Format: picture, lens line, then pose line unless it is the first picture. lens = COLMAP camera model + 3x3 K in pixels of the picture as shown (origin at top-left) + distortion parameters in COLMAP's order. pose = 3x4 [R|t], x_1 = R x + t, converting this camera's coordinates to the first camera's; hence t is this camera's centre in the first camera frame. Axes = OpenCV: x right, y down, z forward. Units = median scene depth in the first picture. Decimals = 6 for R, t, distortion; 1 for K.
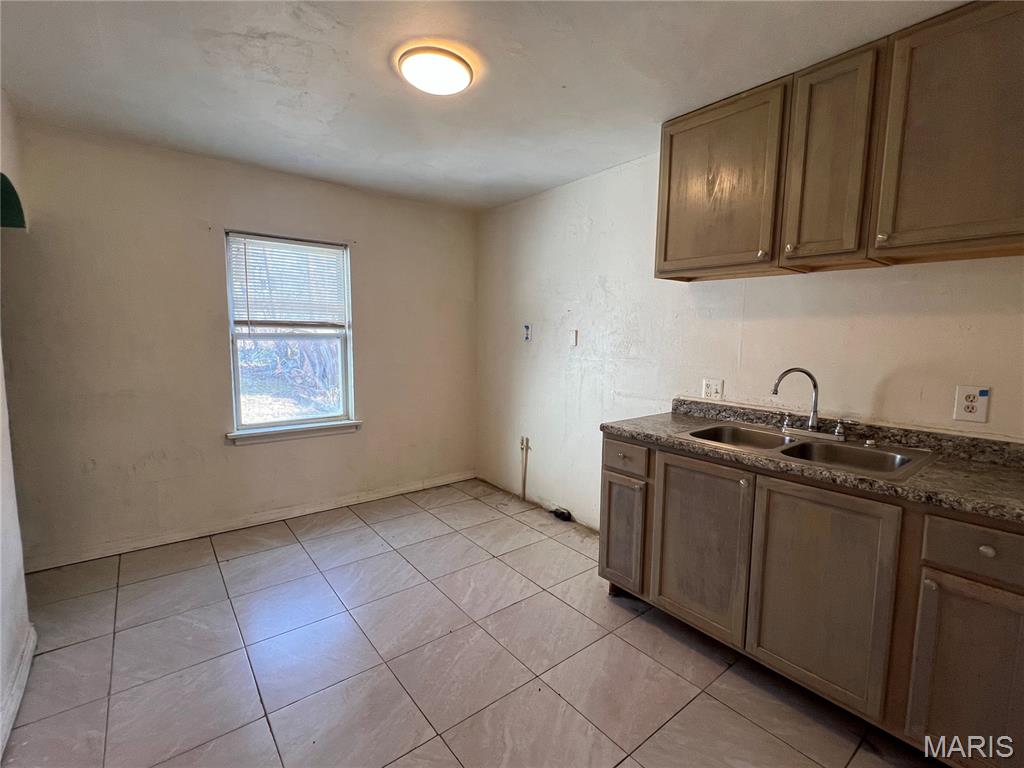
lens RADIAL K [[468.7, 0, 512.0], [0, 468.7, 384.0], [0, 0, 1]] dist [-0.000983, -0.000068]
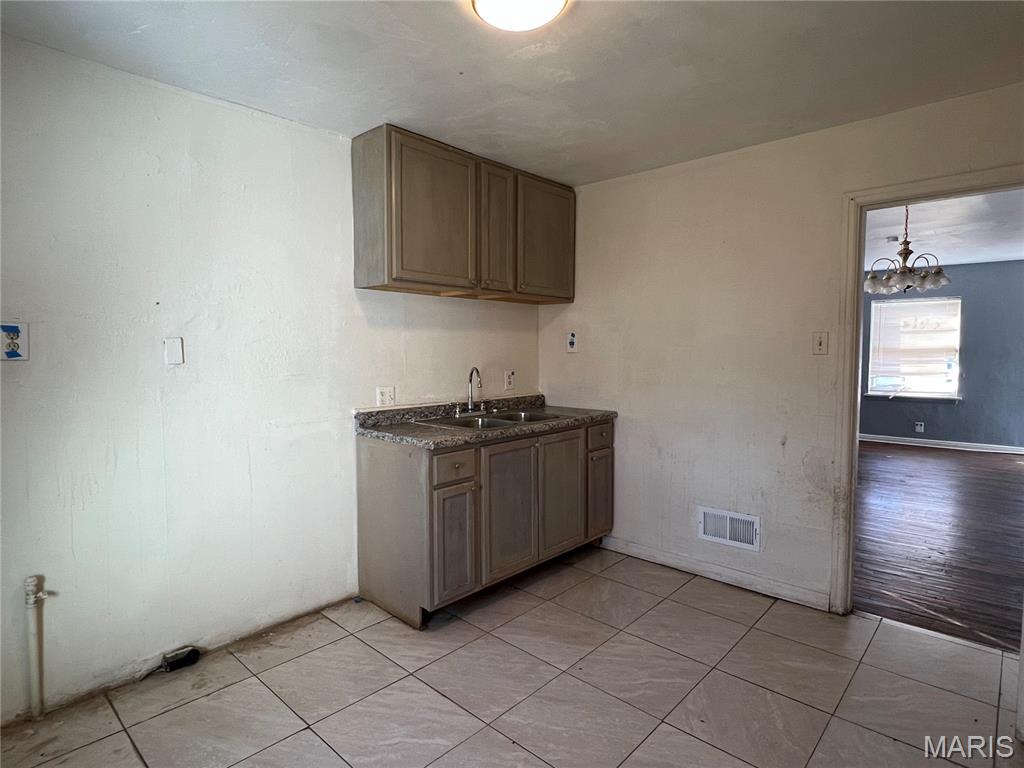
lens RADIAL K [[556.8, 0, 512.0], [0, 556.8, 384.0], [0, 0, 1]] dist [-0.000354, -0.000999]
pose [[-0.159722, -0.079003, 0.983996, -0.928651], [0.103399, 0.989971, 0.096266, -0.119314], [-0.981732, 0.117119, -0.149951, 1.037449]]
